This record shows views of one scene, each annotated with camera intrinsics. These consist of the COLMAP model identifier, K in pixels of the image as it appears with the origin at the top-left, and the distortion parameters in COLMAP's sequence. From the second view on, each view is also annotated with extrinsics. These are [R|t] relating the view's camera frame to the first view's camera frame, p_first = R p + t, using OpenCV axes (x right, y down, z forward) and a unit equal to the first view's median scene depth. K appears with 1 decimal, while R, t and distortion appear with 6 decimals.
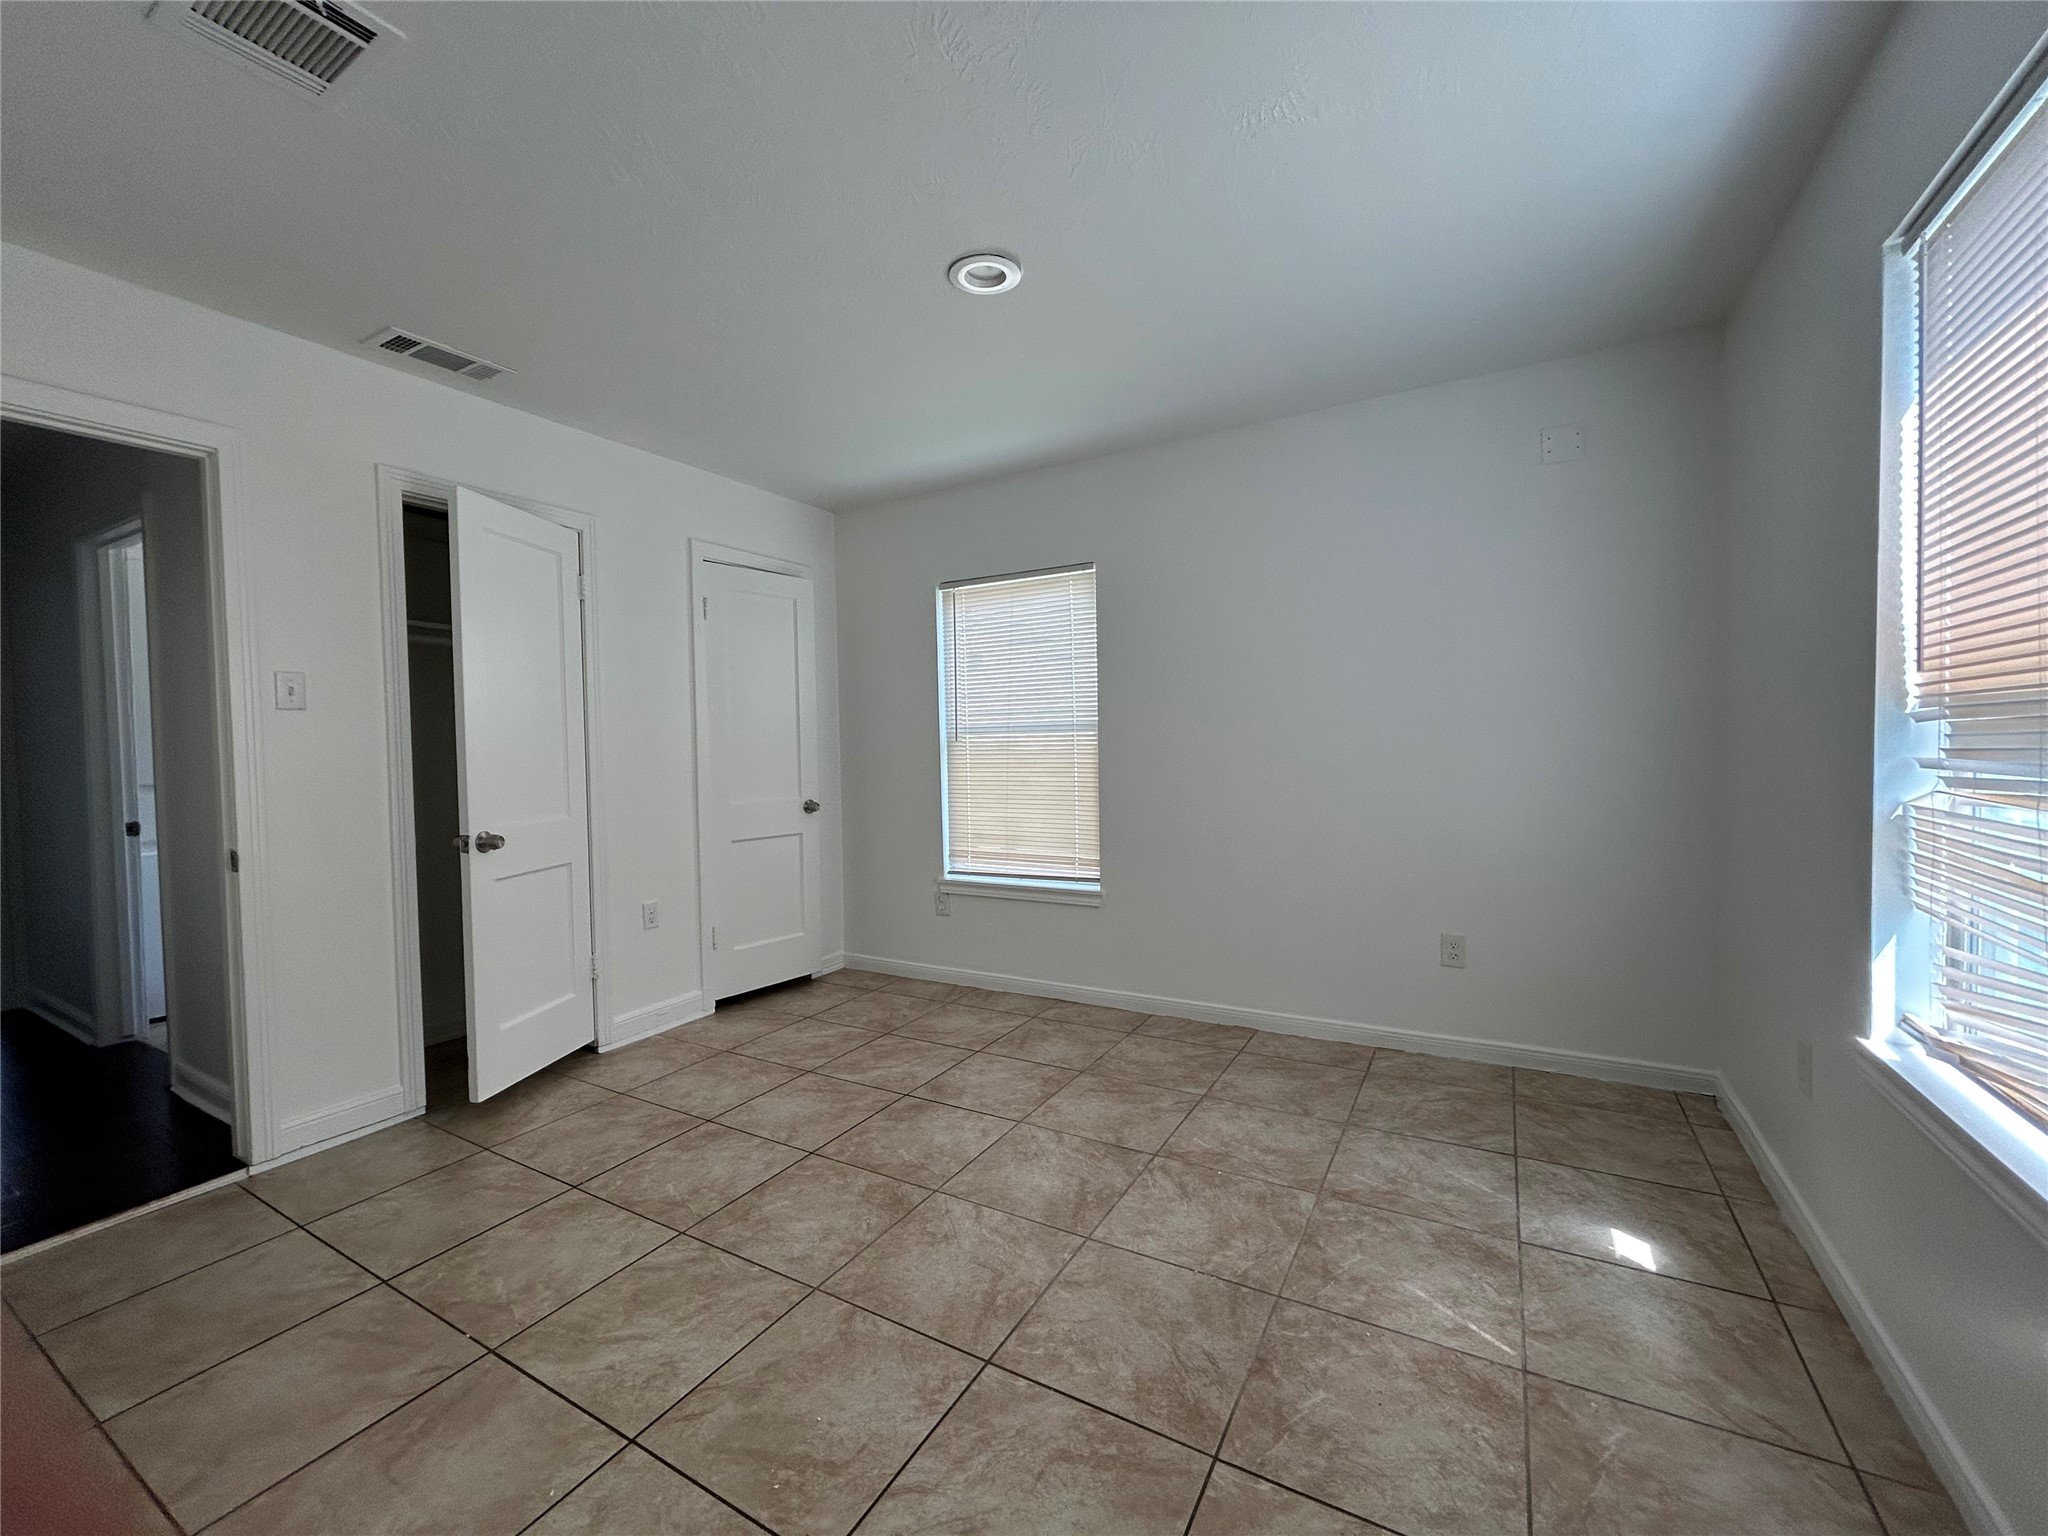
lens RADIAL K [[826.0, 0, 1018.3], [0, 826.0, 768.0], [0, 0, 1]] dist [-0.002640, 0.001261]
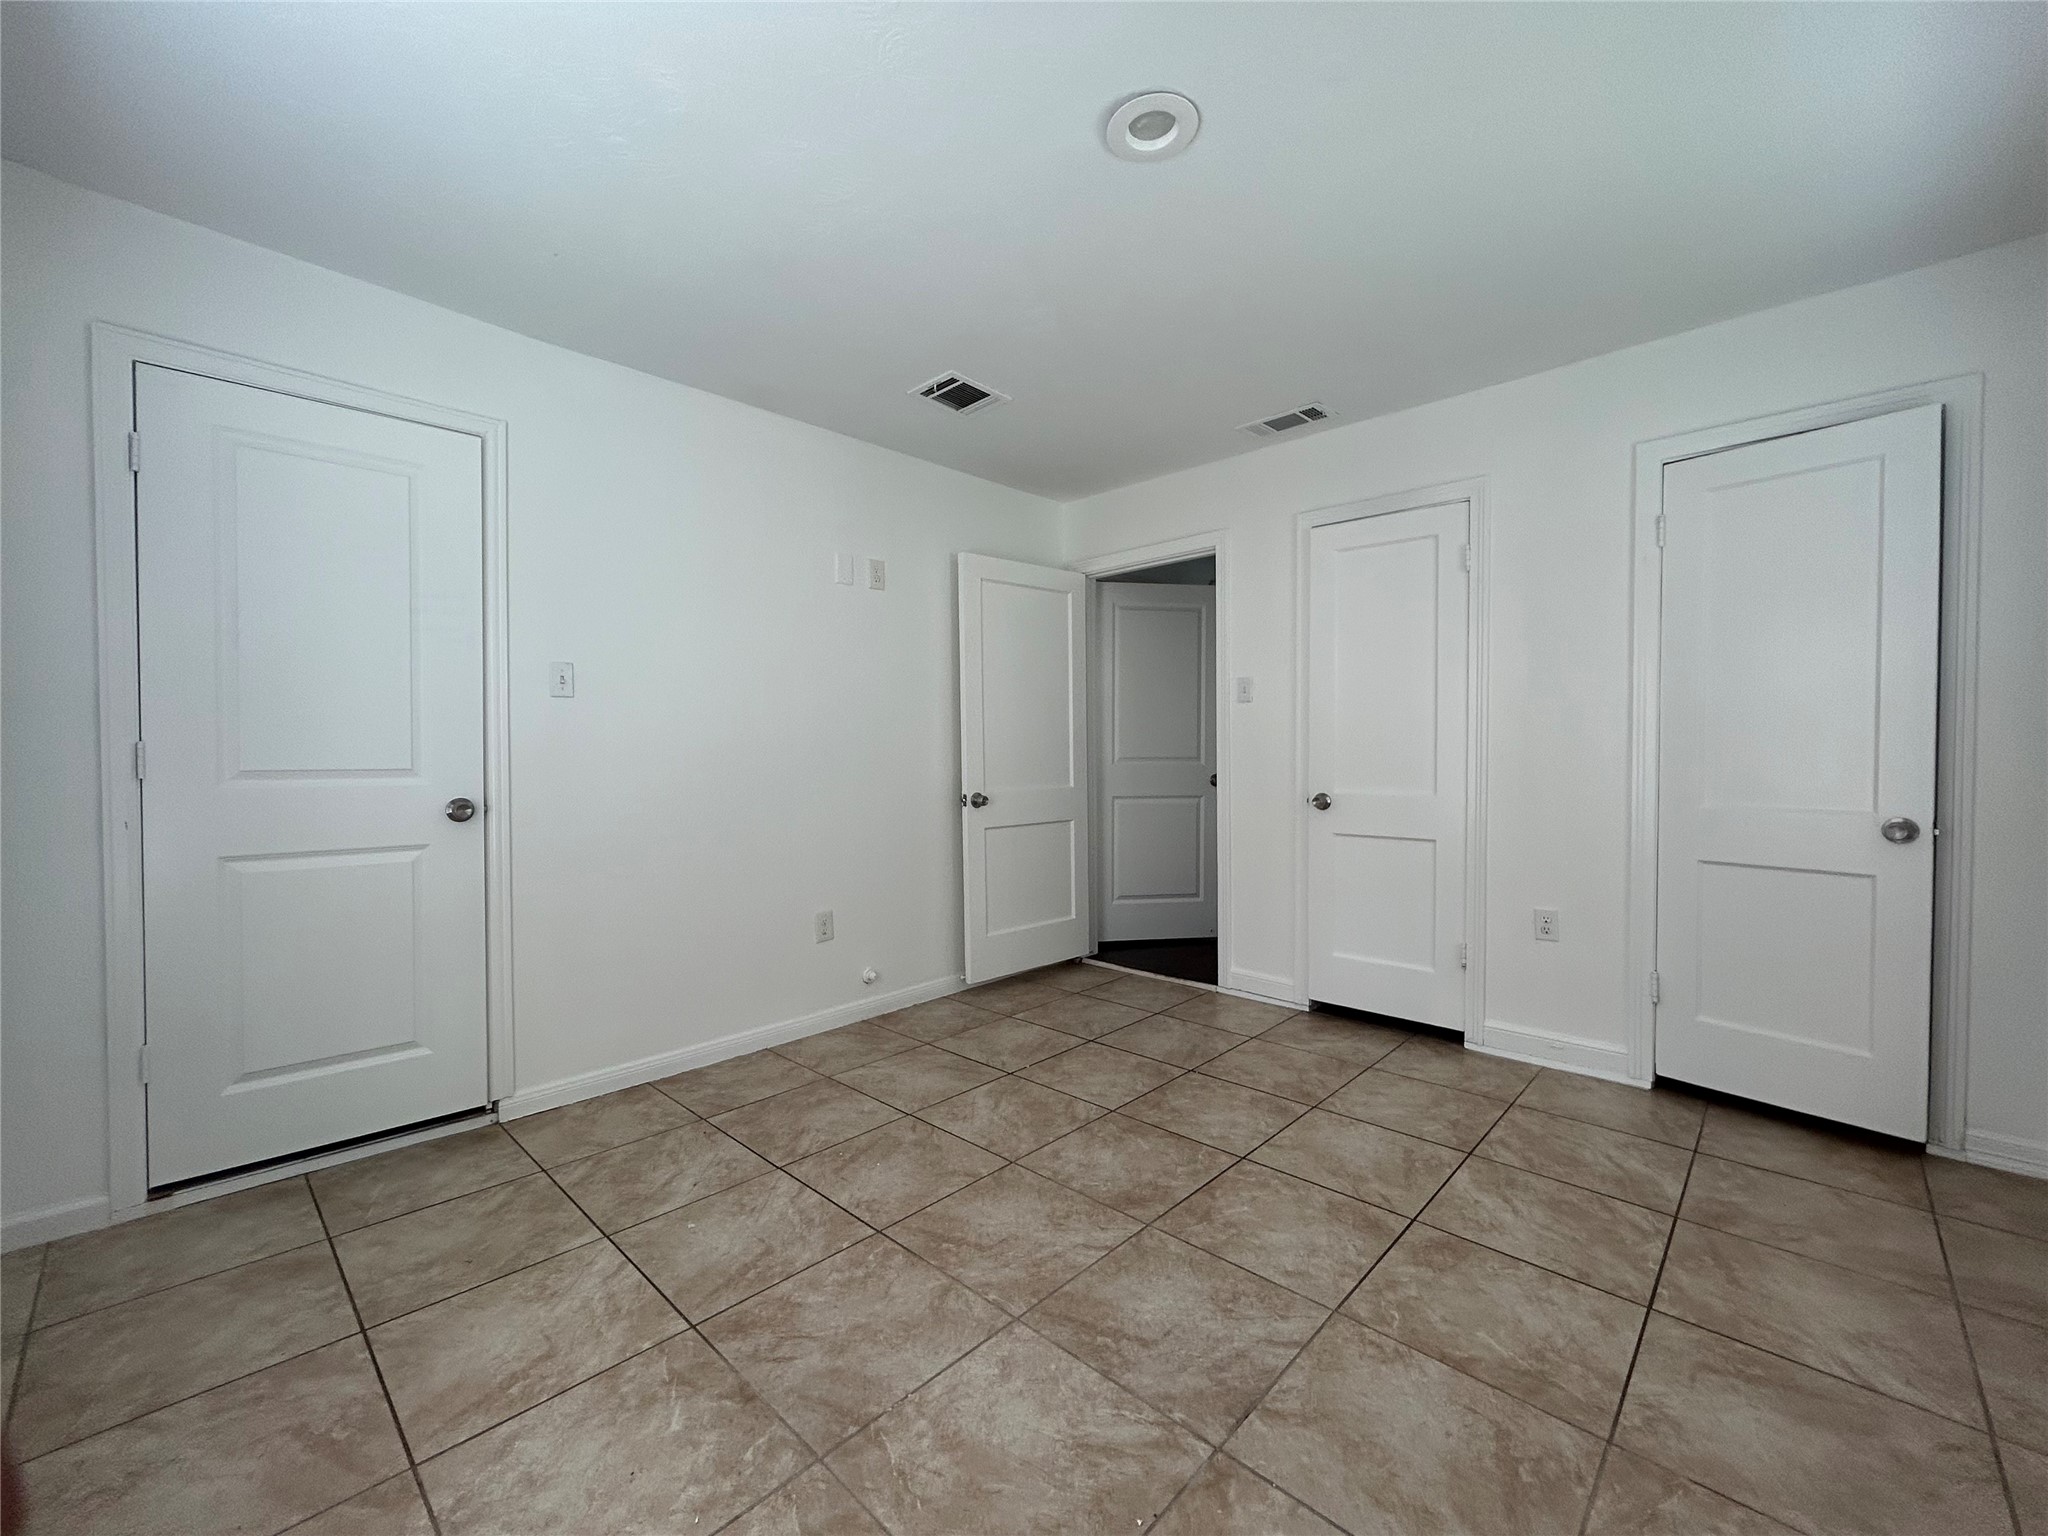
lens RADIAL K [[826.0, 0, 1024.3], [0, 826.0, 760.5], [0, 0, 1]] dist [-0.002640, 0.001261]
pose [[-0.228107, 0.033113, -0.973073, 0.740666], [-0.019898, 0.999054, 0.038662, -0.016363], [0.973433, 0.028181, -0.227232, 1.009675]]
